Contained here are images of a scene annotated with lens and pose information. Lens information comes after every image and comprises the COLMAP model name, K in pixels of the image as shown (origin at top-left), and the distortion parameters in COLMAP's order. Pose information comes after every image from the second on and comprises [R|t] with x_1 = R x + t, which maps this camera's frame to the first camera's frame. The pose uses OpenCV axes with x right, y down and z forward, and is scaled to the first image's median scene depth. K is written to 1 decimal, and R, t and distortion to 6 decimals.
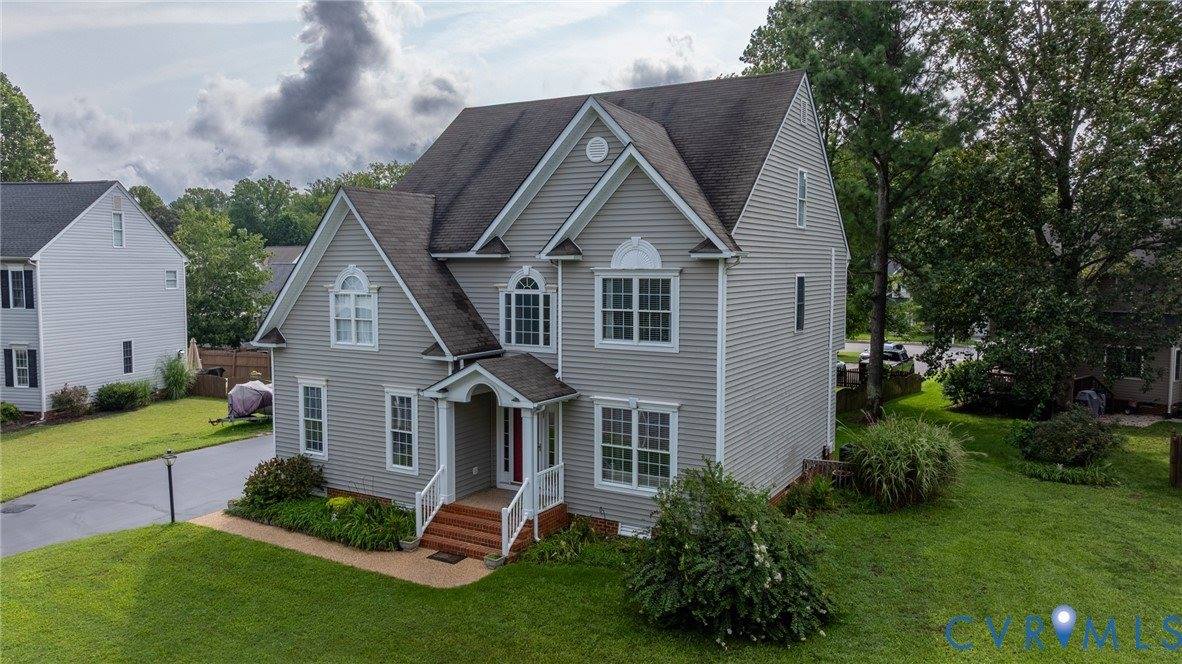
lens RADIAL K [[830.3, 0, 591.0], [0, 830.3, 332.0], [0, 0, 1]] dist [-0.027702, 0.045809]
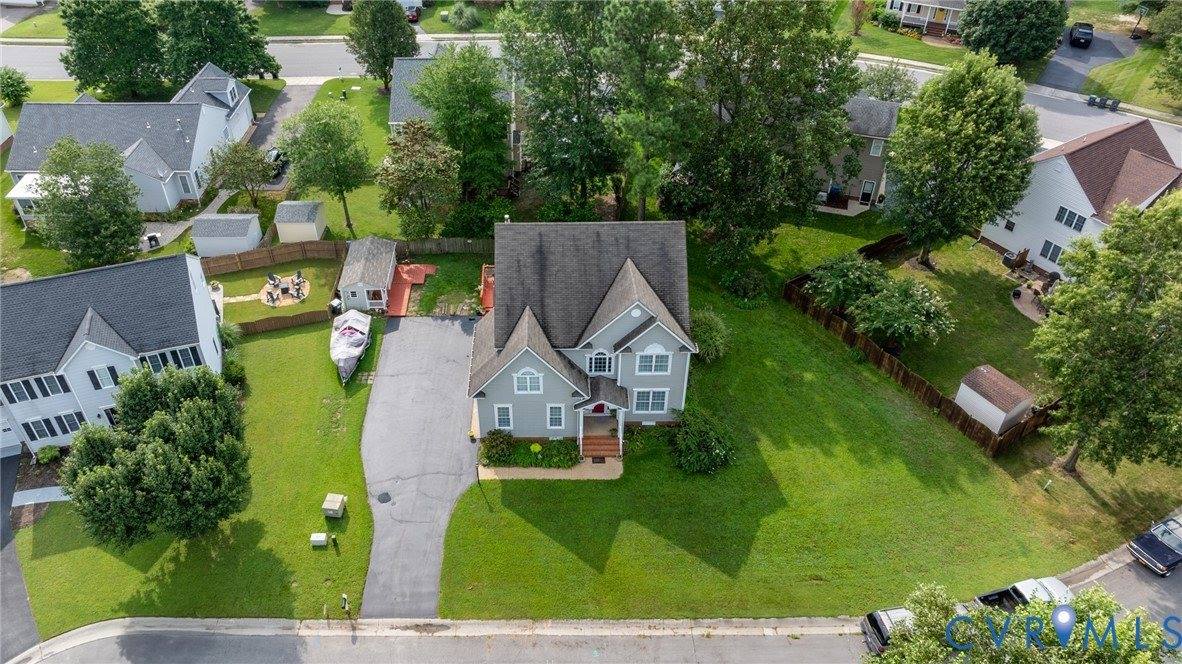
lens RADIAL K [[857.2, 0, 533.7], [0, 857.2, 277.1], [0, 0, 1]] dist [-0.001626, 0.000201]
pose [[0.873542, -0.310417, 0.374921, -1.139532], [0.061311, 0.834292, 0.547903, -1.662491], [-0.482872, -0.455630, 0.747821, -0.688755]]
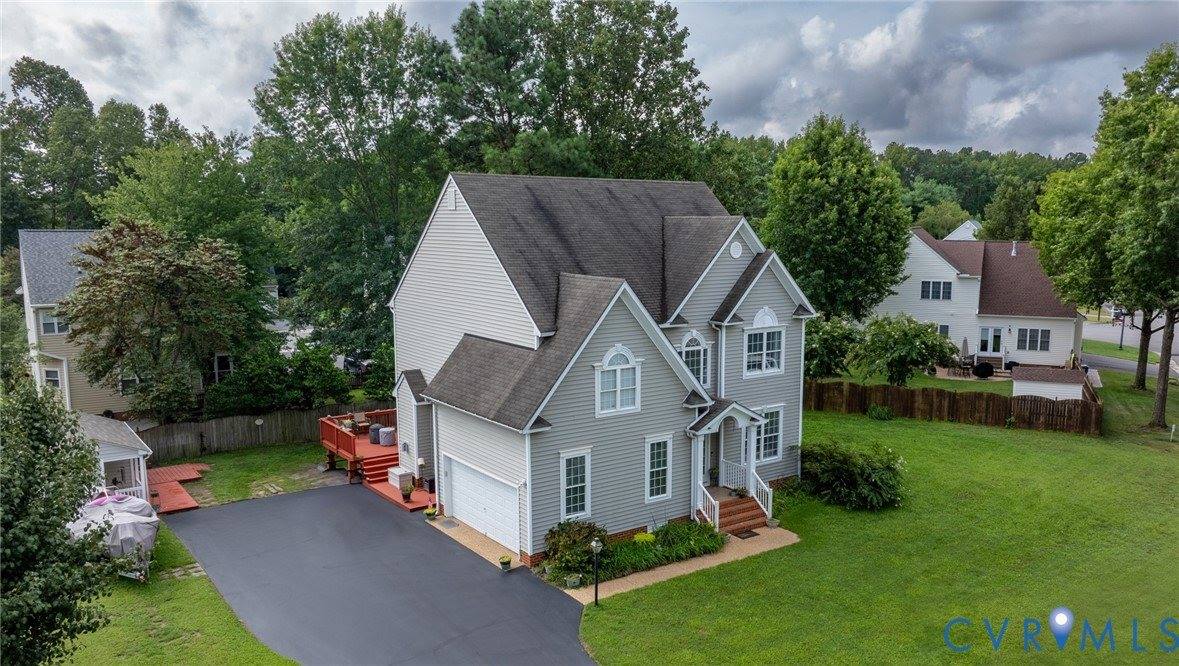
lens RADIAL K [[918.5, 0, 632.9], [0, 918.5, 365.5], [0, 0, 1]] dist [-0.001533, 0.000373]
pose [[0.397576, -0.144765, 0.906077, -1.554295], [0.070757, 0.989373, 0.127025, -0.227934], [-0.914837, 0.013609, 0.403594, 0.478961]]
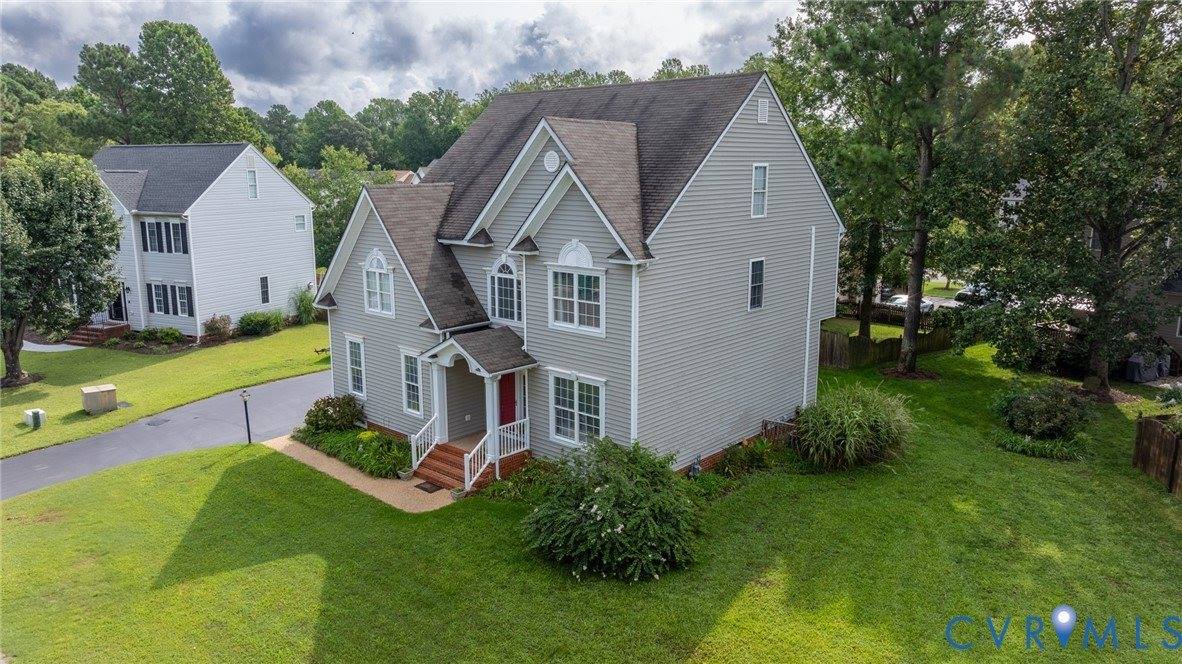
lens RADIAL K [[827.5, 0, 591.0], [0, 827.5, 332.0], [0, 0, 1]] dist [-0.003408, 0.001759]
pose [[0.977272, 0.038368, -0.208490, 0.305620], [-0.012946, 0.992451, 0.121958, -0.118391], [0.211595, -0.116487, 0.970391, -0.156646]]
